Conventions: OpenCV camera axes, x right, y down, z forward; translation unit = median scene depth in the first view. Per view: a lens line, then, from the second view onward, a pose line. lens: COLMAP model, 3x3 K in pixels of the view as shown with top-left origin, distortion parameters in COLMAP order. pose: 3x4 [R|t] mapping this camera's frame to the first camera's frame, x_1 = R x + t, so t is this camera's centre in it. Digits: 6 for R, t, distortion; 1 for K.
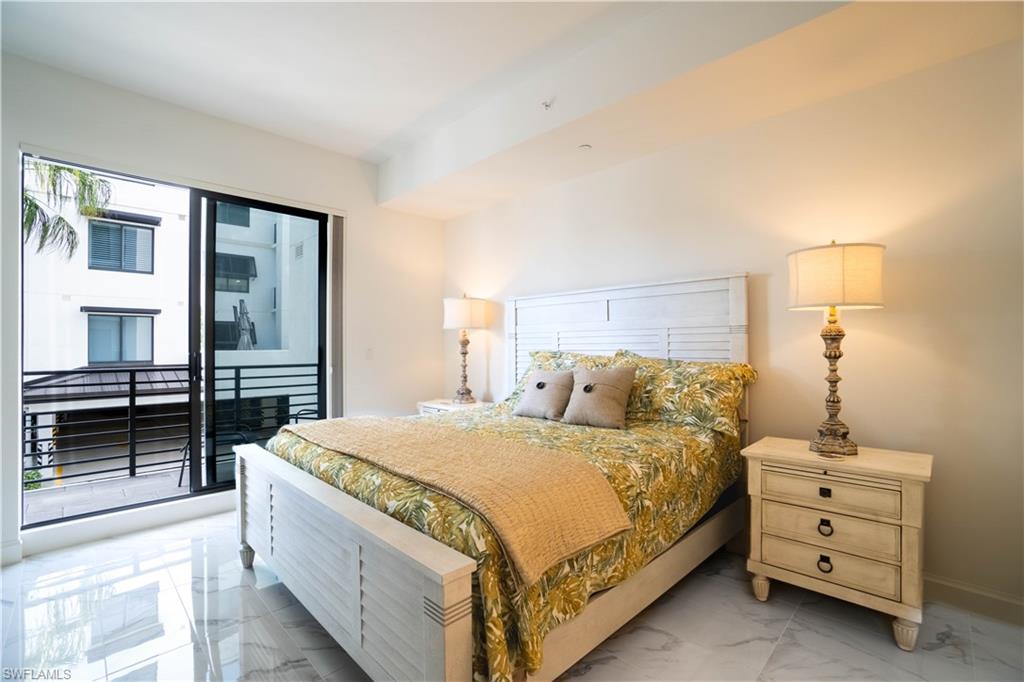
lens RADIAL K [[460.0, 0, 518.9], [0, 460.0, 340.4], [0, 0, 1]] dist [-0.049014, 0.016332]
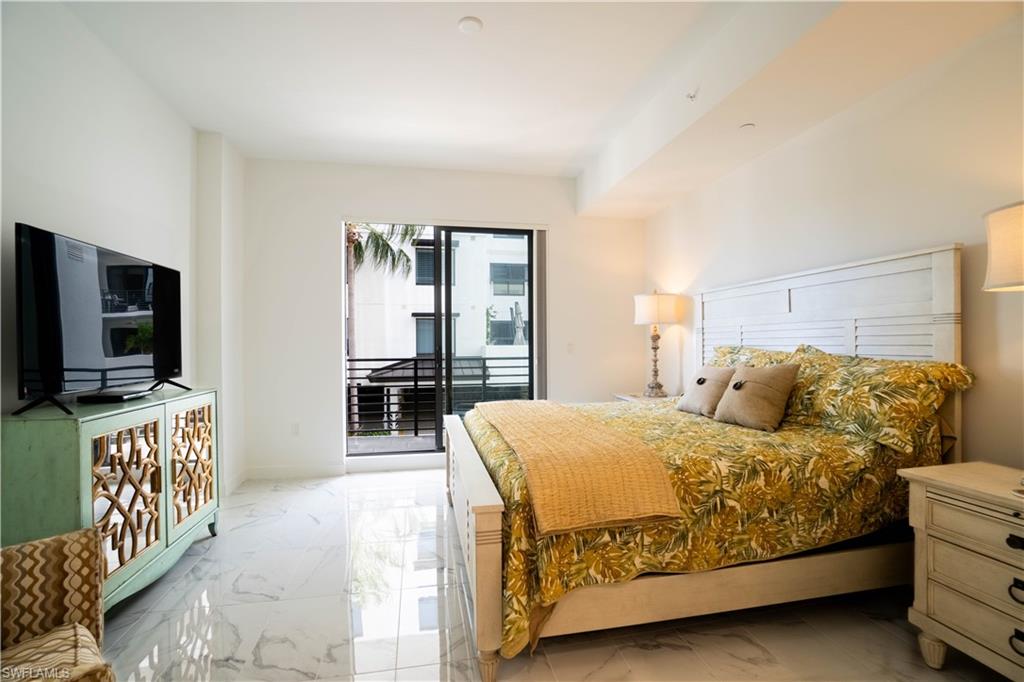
lens RADIAL K [[460.0, 0, 505.8], [0, 460.0, 338.3], [0, 0, 1]] dist [-0.049014, 0.016332]
pose [[0.827217, -0.005762, -0.561853, 0.307367], [0.008989, 0.999955, 0.002979, -0.000058], [0.561811, -0.007515, 0.827232, -0.042545]]
